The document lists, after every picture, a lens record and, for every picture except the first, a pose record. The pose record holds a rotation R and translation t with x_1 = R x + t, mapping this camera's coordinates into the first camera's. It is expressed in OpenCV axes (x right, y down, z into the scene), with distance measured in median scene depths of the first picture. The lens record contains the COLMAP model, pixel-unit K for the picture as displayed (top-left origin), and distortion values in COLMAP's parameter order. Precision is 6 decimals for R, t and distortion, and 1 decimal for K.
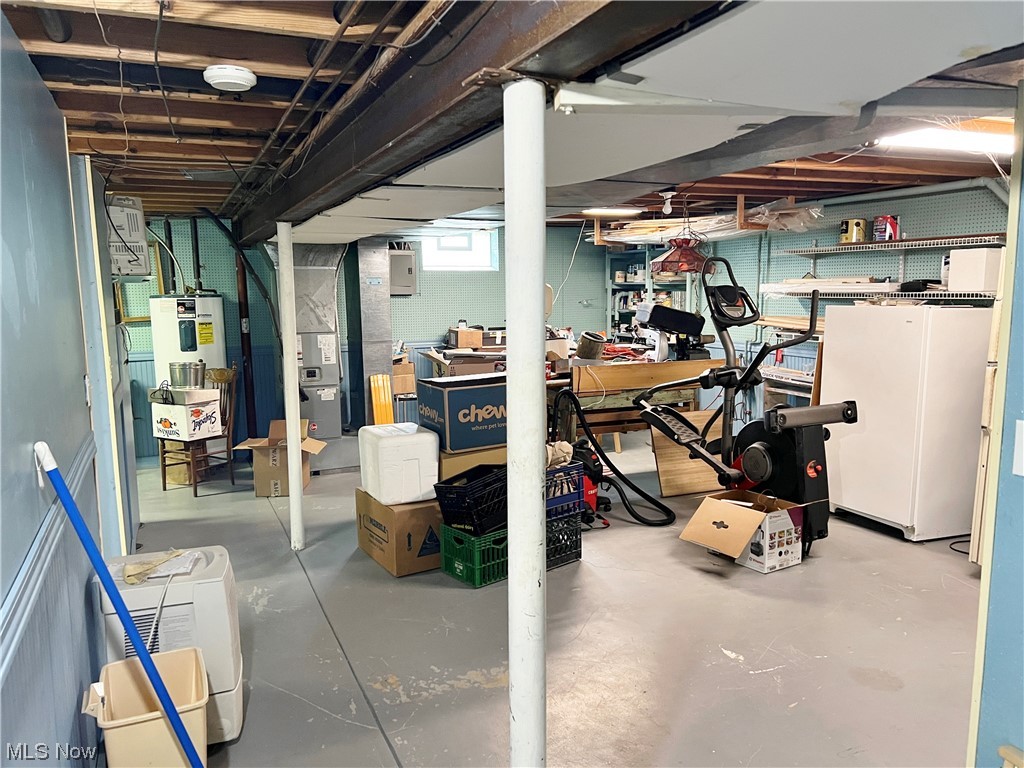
lens RADIAL K [[769.5, 0, 514.0], [0, 769.5, 385.1], [0, 0, 1]] dist [0.033348, -0.003216]
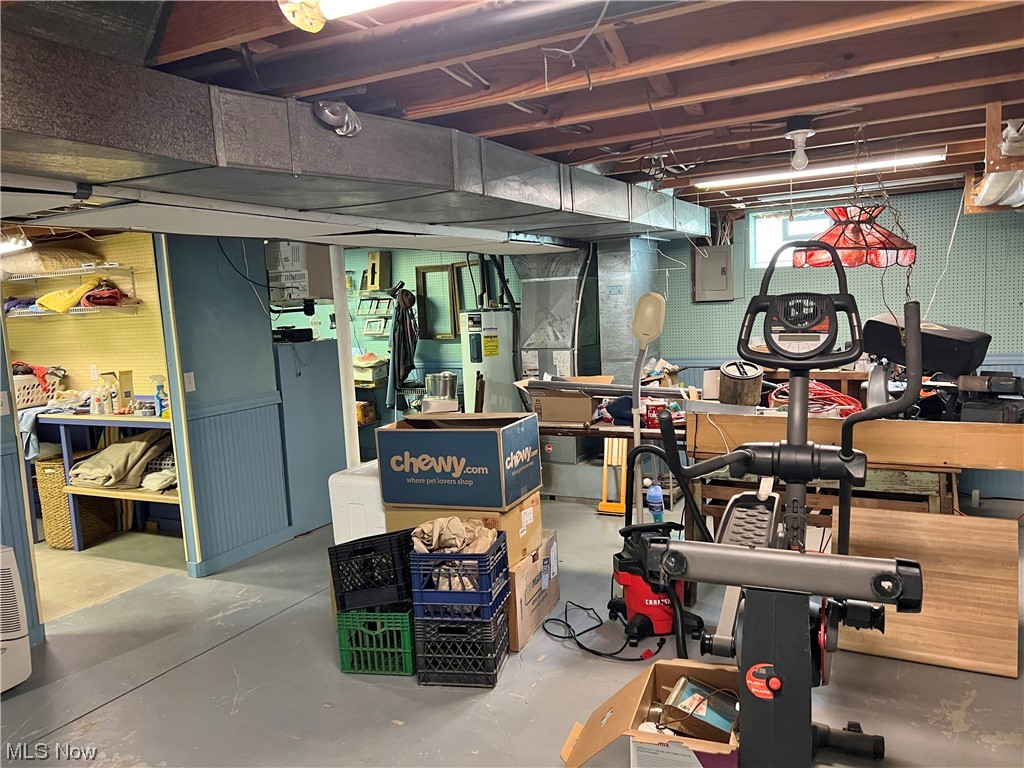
lens RADIAL K [[769.5, 0, 512.2], [0, 769.5, 389.5], [0, 0, 1]] dist [0.033348, -0.003216]
pose [[0.615759, 0.070003, -0.784819, 0.443358], [-0.060238, 0.997313, 0.041695, -0.054945], [0.785628, 0.021602, 0.618321, 0.393726]]
